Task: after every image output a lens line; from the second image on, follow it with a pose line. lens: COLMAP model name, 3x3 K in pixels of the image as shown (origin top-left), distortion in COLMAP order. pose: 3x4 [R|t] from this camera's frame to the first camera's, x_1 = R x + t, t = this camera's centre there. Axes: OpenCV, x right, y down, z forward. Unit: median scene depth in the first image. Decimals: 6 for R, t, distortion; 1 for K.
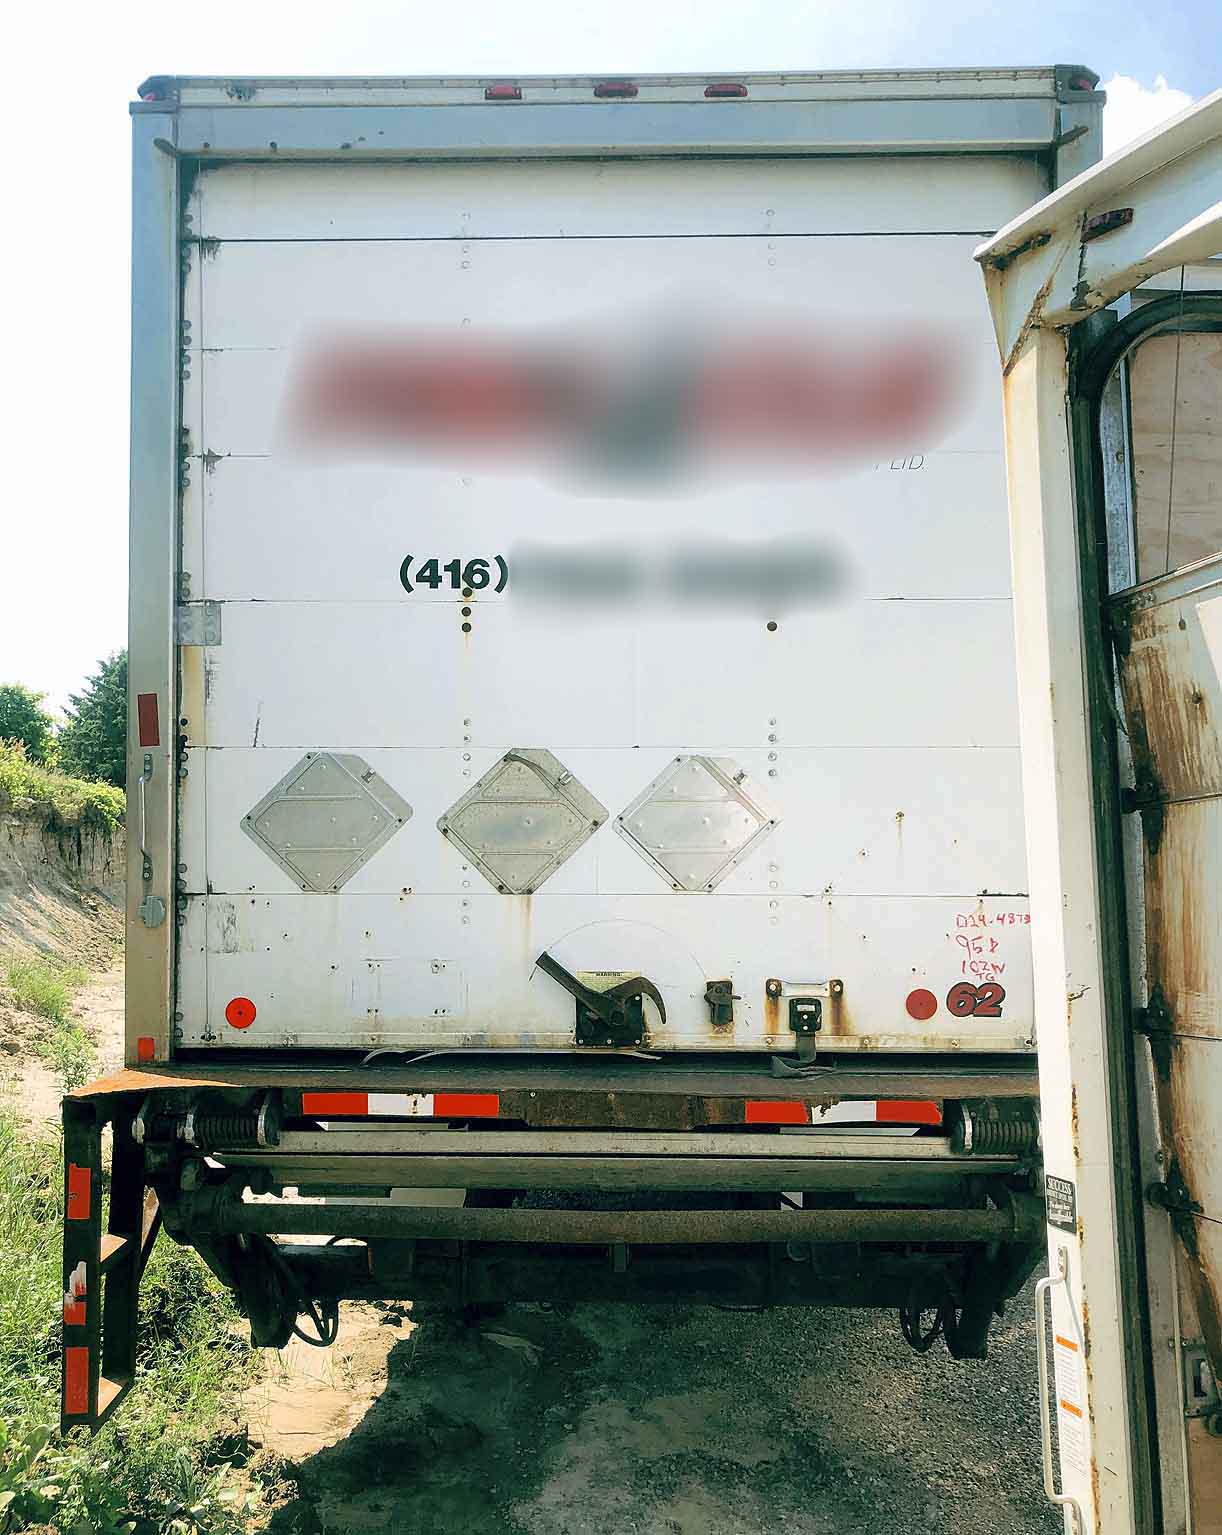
lens RADIAL K [[1190.7, 0, 611.0], [0, 1190.7, 767.5], [0, 0, 1]] dist [0.073670, -0.064601]
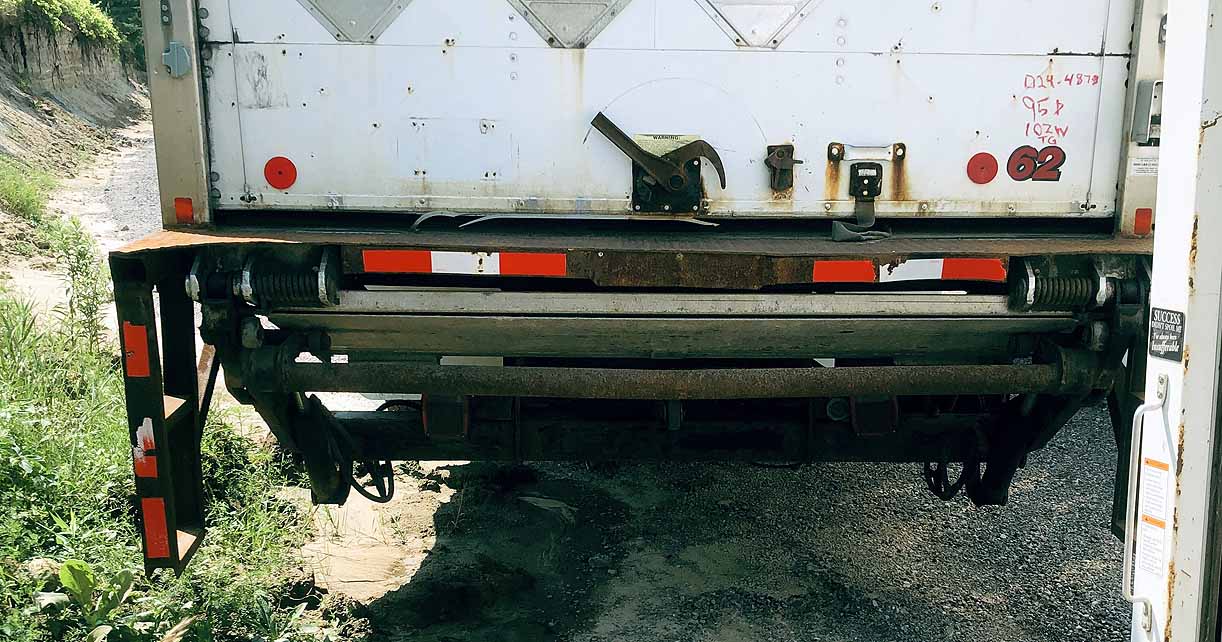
lens RADIAL K [[1180.8, 0, 611.0], [0, 1180.8, 321.0], [0, 0, 1]] dist [0.053507, -0.024893]
pose [[0.998340, -0.013229, 0.056056, -0.100014], [-0.001652, 0.966290, 0.257453, 0.073633], [-0.057572, -0.257118, 0.964664, 0.064752]]
